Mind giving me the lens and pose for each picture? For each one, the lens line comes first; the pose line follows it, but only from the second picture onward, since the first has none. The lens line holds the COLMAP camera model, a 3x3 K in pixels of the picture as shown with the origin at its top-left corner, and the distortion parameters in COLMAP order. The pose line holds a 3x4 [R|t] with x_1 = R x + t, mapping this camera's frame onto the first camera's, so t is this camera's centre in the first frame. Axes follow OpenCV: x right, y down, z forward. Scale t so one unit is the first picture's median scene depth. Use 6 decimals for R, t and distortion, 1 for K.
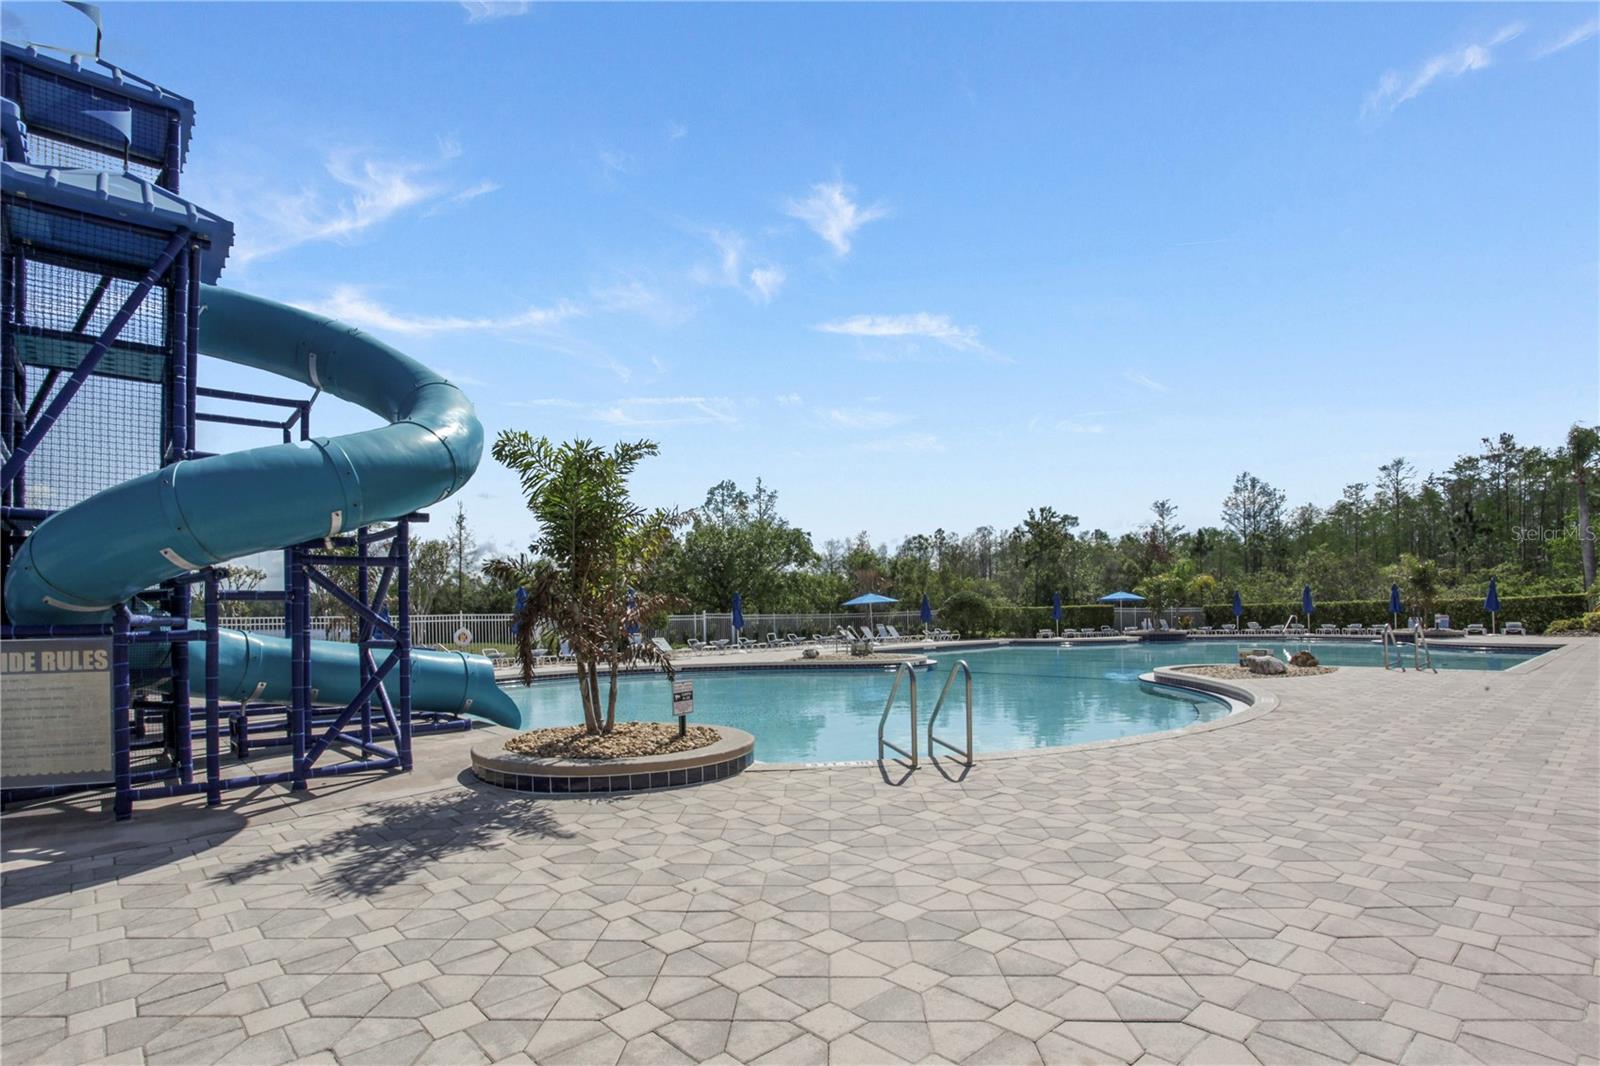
lens RADIAL K [[826.2, 0, 798.6], [0, 826.2, 584.8], [0, 0, 1]] dist [-0.055111, 0.021739]
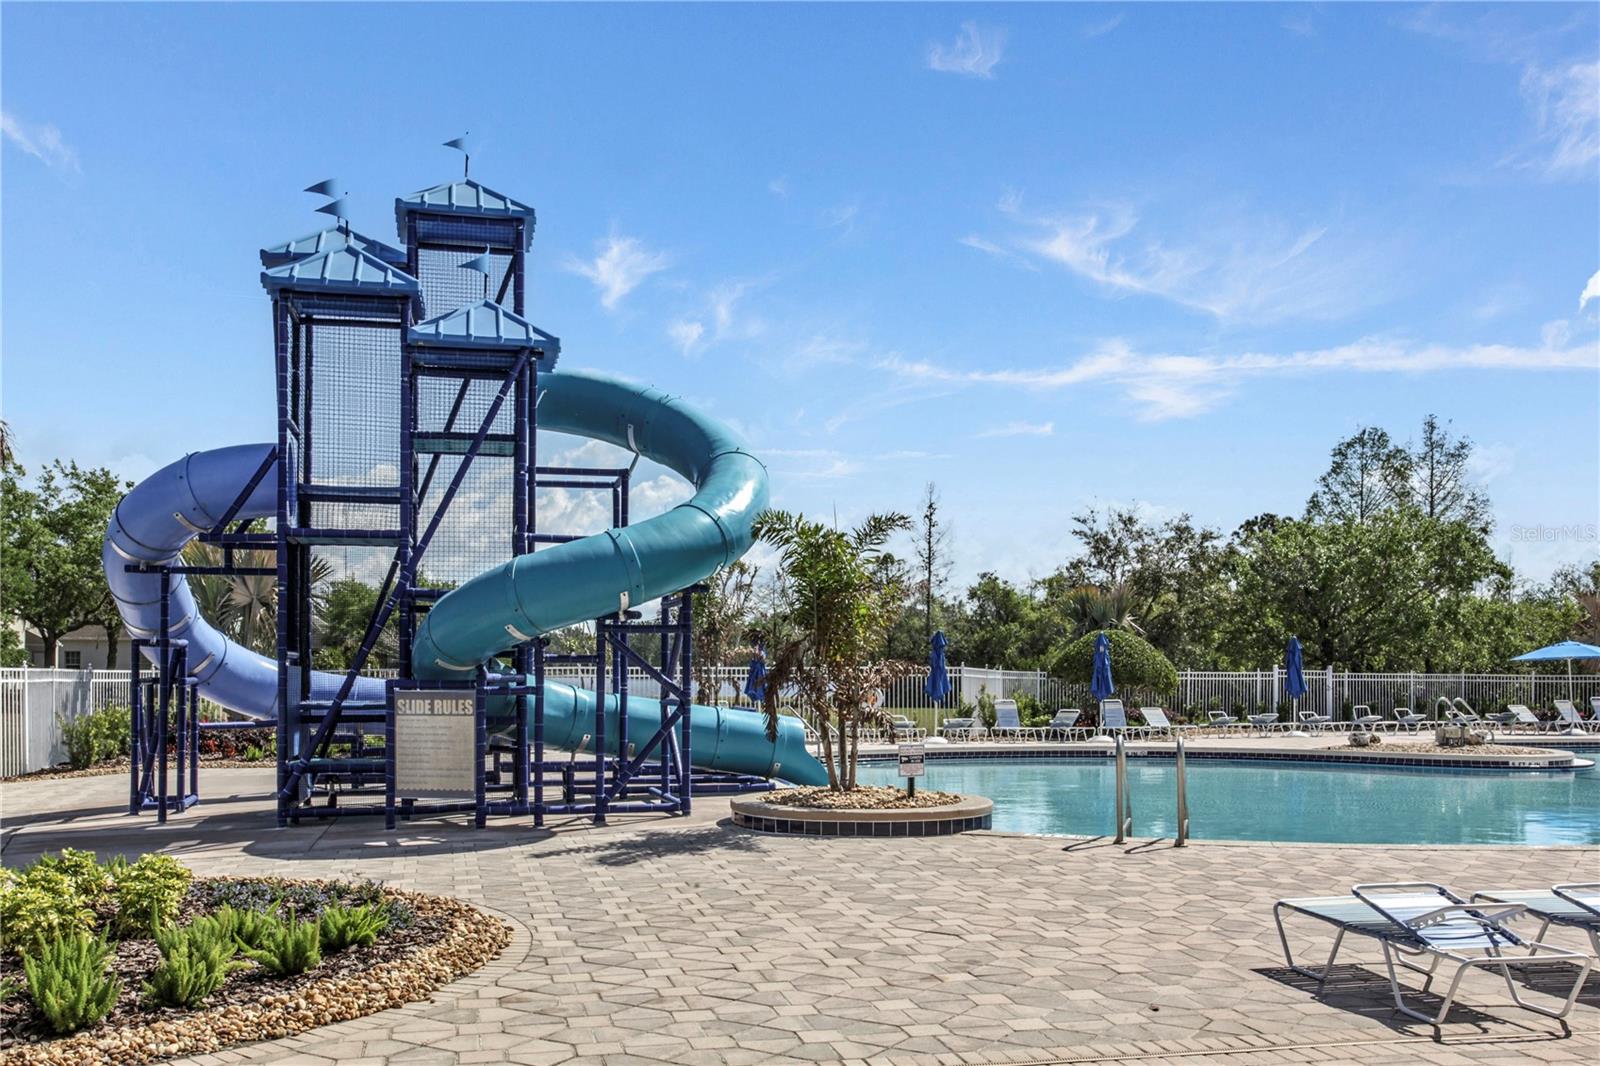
lens RADIAL K [[1490.0, 0, 797.1], [0, 1490.0, 576.3], [0, 0, 1]] dist [-0.005584, 0.004539]
pose [[0.878603, -0.009567, -0.477456, 0.623279], [-0.001412, 0.999743, -0.022629, -0.053971], [0.477550, 0.020556, 0.878364, -0.721110]]
